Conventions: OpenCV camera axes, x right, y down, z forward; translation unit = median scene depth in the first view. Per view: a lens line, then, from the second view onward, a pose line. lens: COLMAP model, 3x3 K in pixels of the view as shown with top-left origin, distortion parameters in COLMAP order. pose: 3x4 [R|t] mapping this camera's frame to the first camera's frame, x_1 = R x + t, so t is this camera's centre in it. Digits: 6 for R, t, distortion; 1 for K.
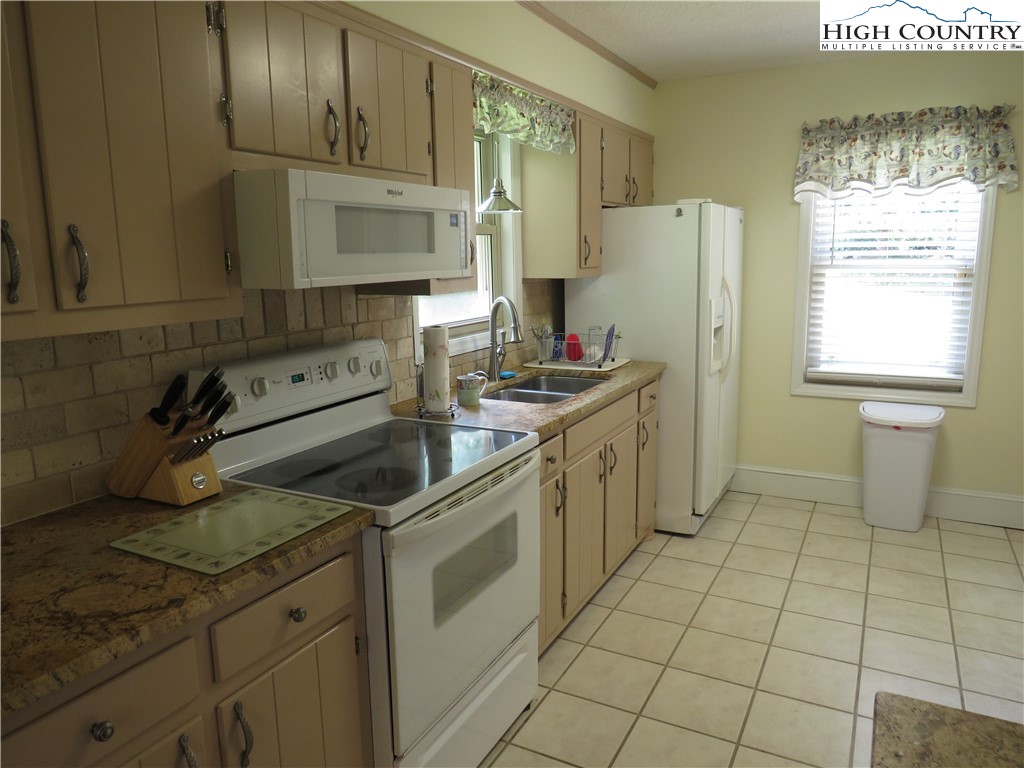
lens RADIAL K [[726.5, 0, 512.2], [0, 726.5, 384.4], [0, 0, 1]] dist [-0.022923, 0.013735]
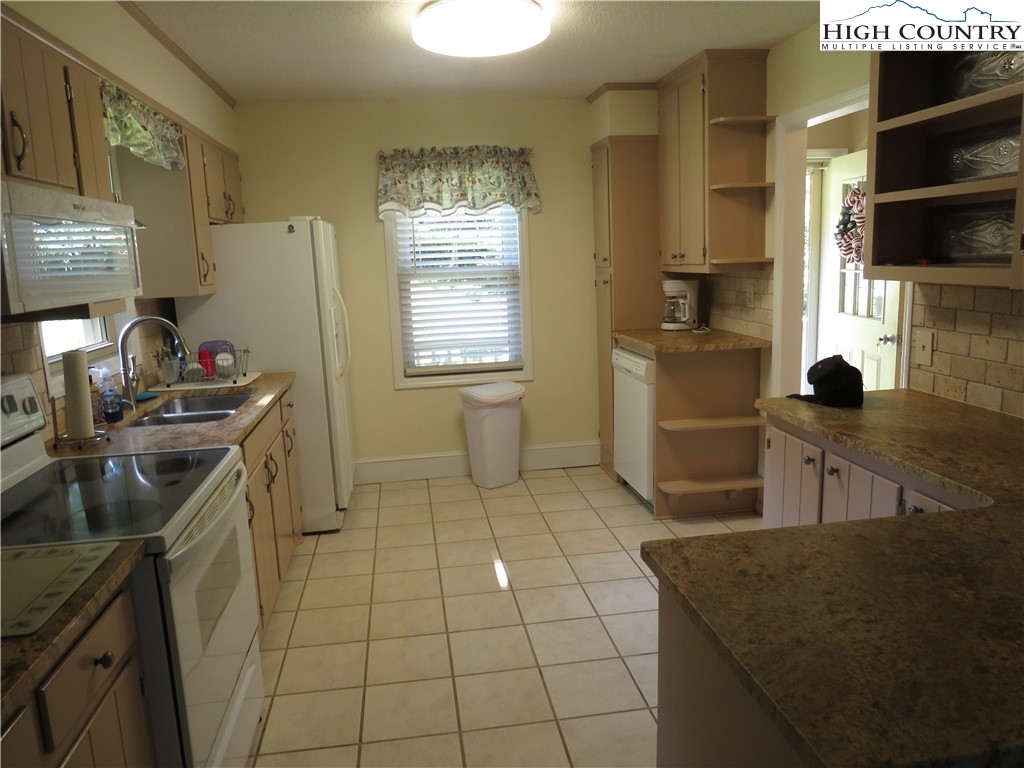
lens RADIAL K [[726.5, 0, 508.9], [0, 726.5, 380.4], [0, 0, 1]] dist [-0.022923, 0.013735]
pose [[0.807030, -0.116419, 0.578921, -0.147460], [0.131201, 0.991220, 0.016433, 0.005955], [-0.575751, 0.062693, 0.815218, -0.029445]]
